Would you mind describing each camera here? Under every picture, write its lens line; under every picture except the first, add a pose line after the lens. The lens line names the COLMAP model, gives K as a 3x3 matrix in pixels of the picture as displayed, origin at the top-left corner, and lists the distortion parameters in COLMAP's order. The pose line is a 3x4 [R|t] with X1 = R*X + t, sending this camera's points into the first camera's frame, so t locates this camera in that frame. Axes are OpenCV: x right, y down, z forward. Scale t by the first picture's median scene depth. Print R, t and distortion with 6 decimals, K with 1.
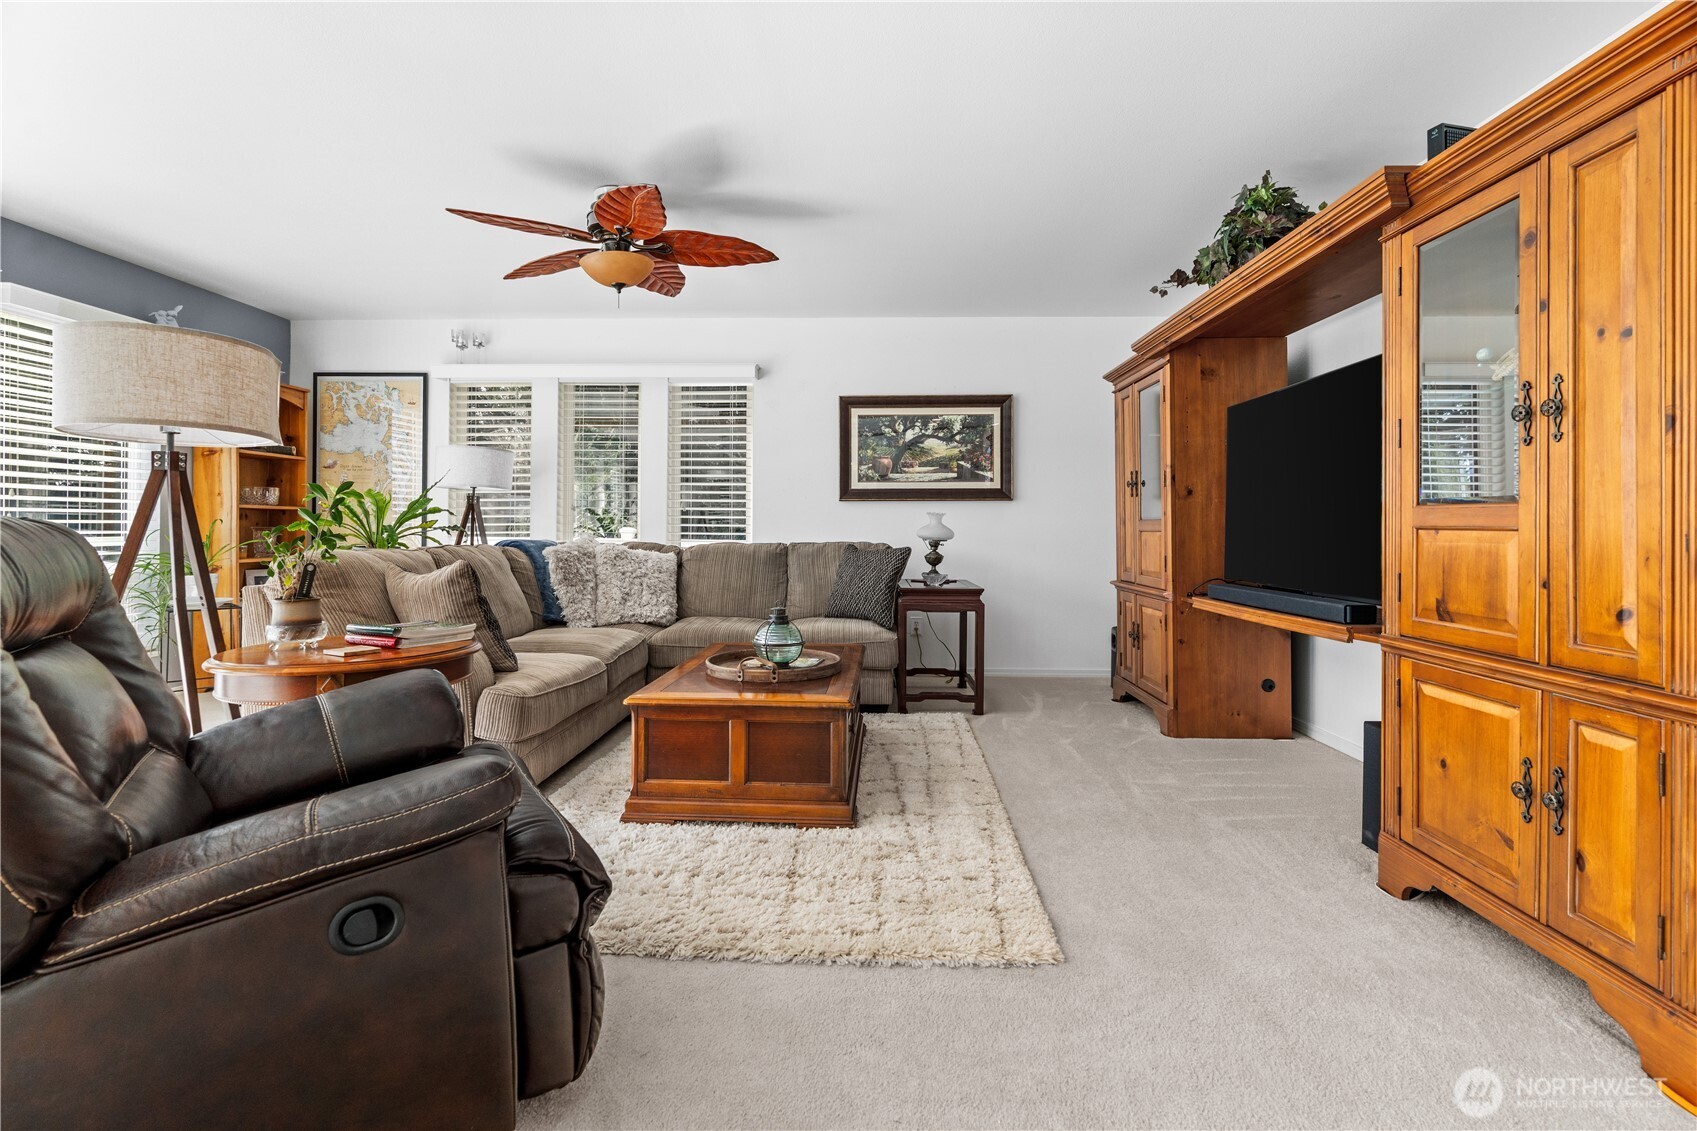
lens RADIAL K [[797.3, 0, 850.7], [0, 797.3, 527.0], [0, 0, 1]] dist [-0.001843, 0.000008]
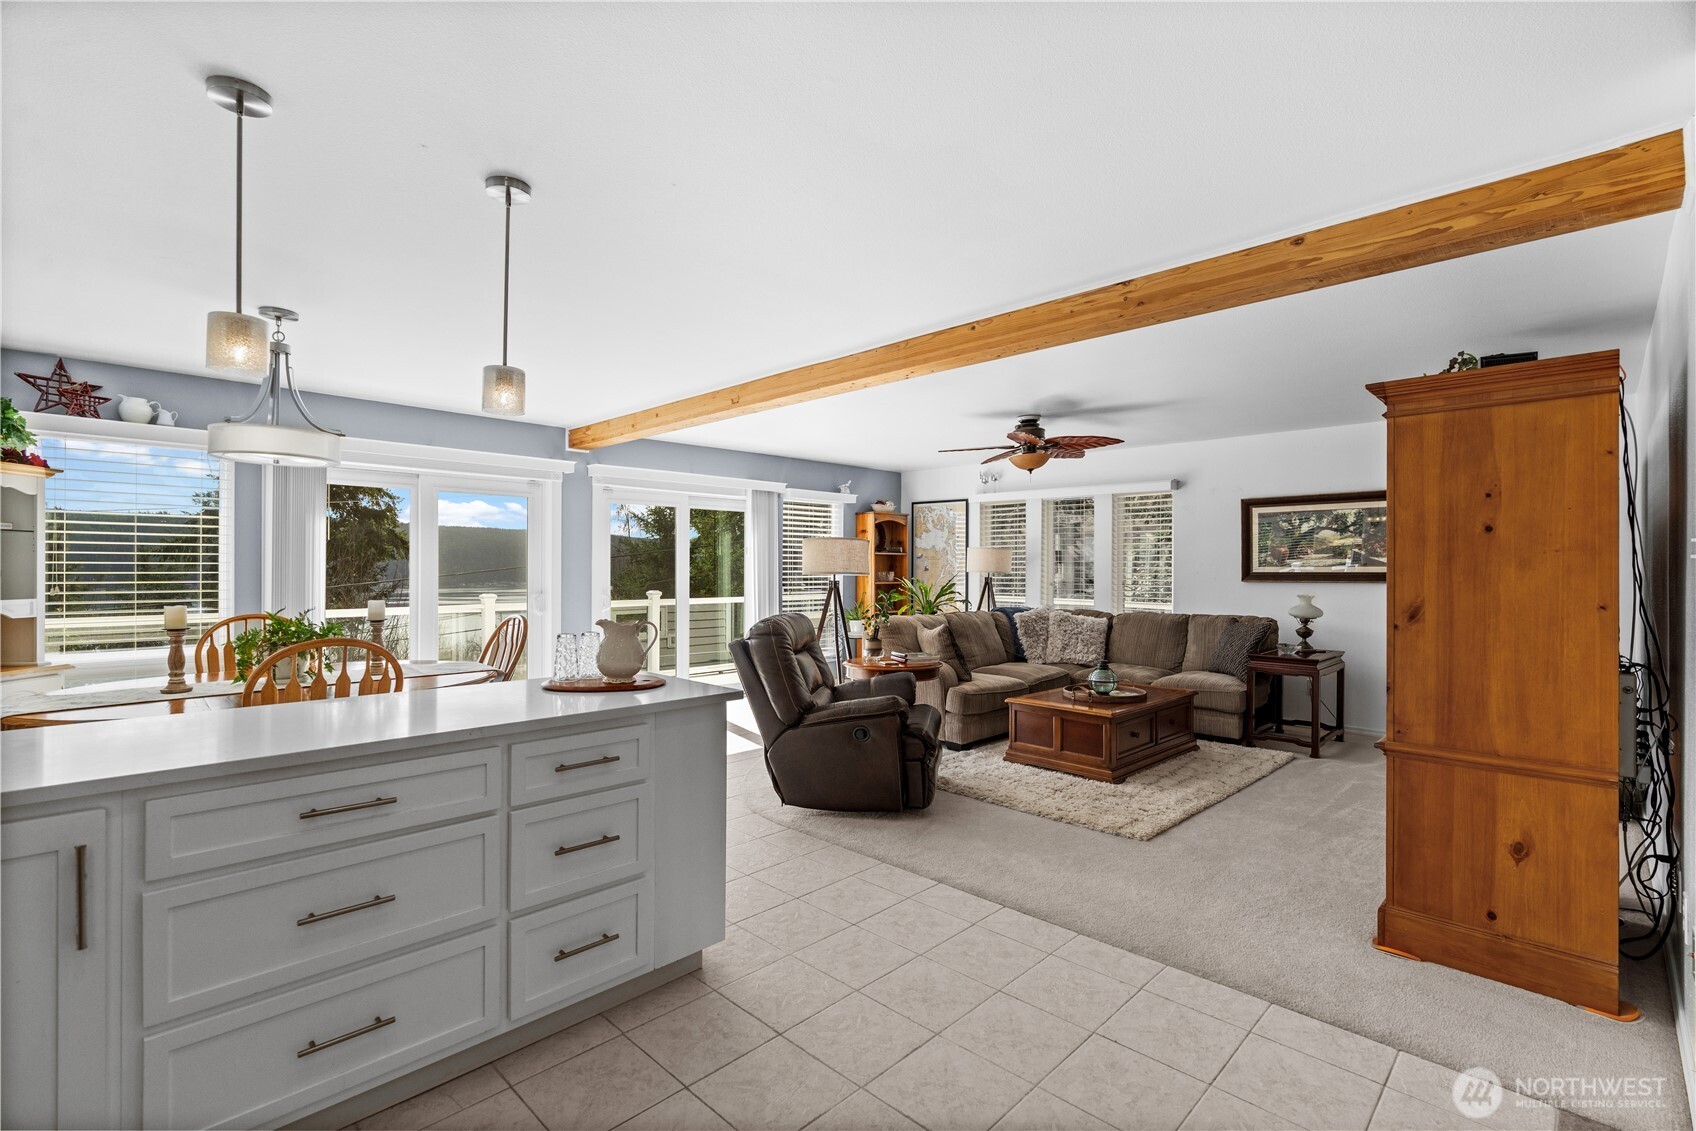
lens RADIAL K [[765.5, 0, 813.3], [0, 765.5, 556.3], [0, 0, 1]] dist [0.000070, 0.000321]
pose [[0.711719, -0.014328, -0.702319, 0.408225], [0.003142, 0.999847, -0.017214, -0.062049], [0.702458, 0.010045, 0.711655, -0.396896]]
